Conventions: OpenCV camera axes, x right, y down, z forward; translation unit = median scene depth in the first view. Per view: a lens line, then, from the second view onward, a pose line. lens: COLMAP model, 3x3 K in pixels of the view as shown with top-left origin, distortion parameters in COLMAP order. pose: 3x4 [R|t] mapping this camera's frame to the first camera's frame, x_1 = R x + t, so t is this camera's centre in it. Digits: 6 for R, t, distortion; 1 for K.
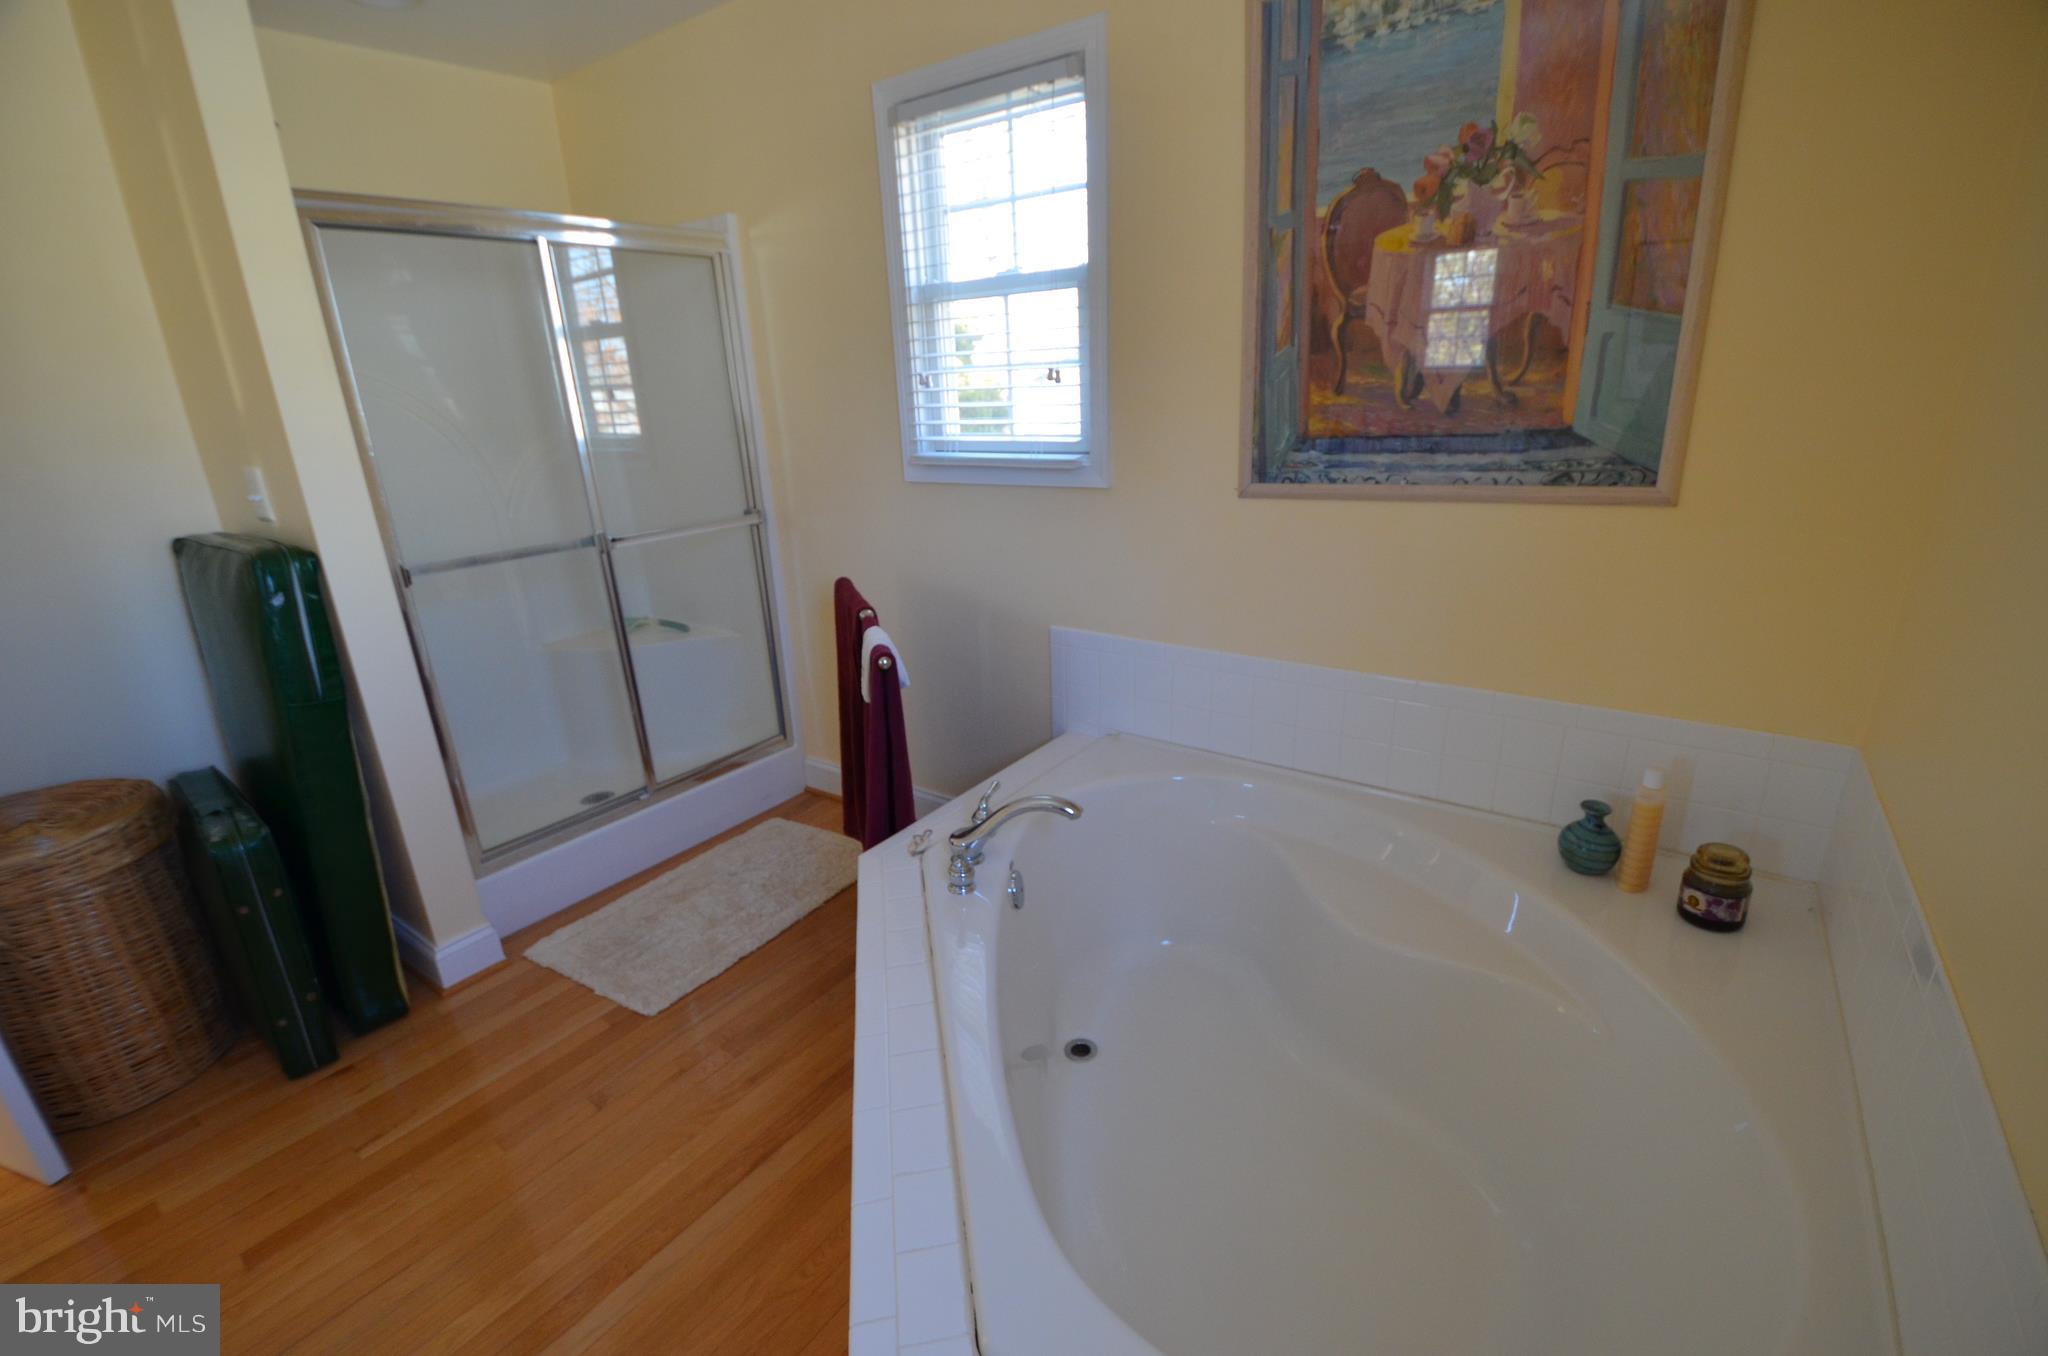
lens RADIAL K [[895.1, 0, 1020.0], [0, 895.1, 701.1], [0, 0, 1]] dist [0.022943, -0.025292]
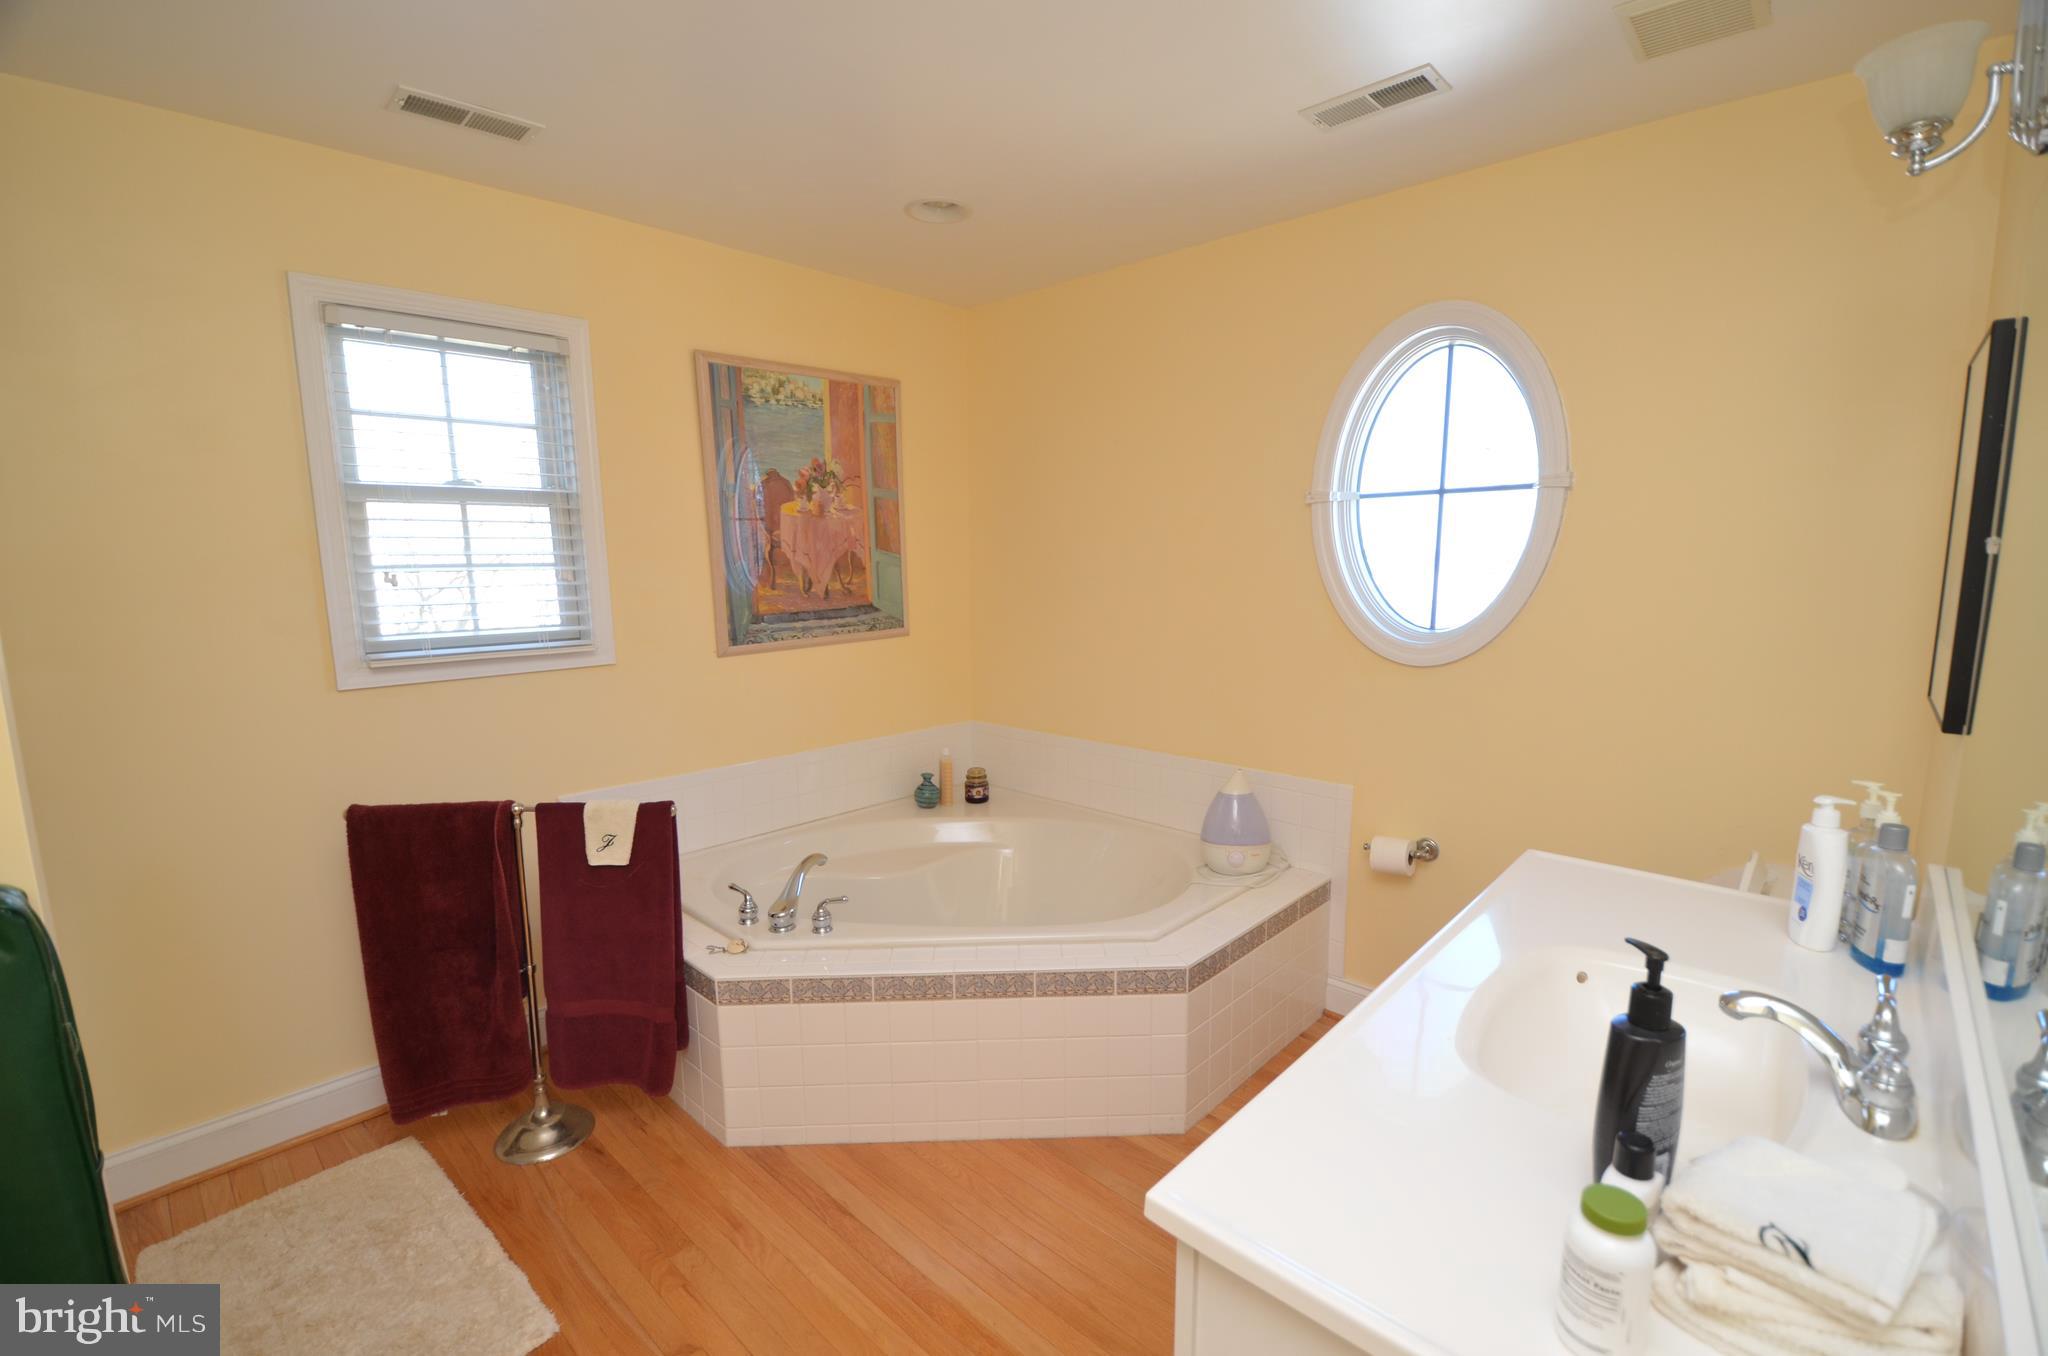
lens RADIAL K [[895.1, 0, 1020.0], [0, 895.1, 701.1], [0, 0, 1]] dist [0.022943, -0.025292]
pose [[0.139808, -0.129471, 0.981678, -1.353163], [0.329169, 0.941107, 0.077241, -0.134278], [-0.933864, 0.312339, 0.174192, 0.375333]]
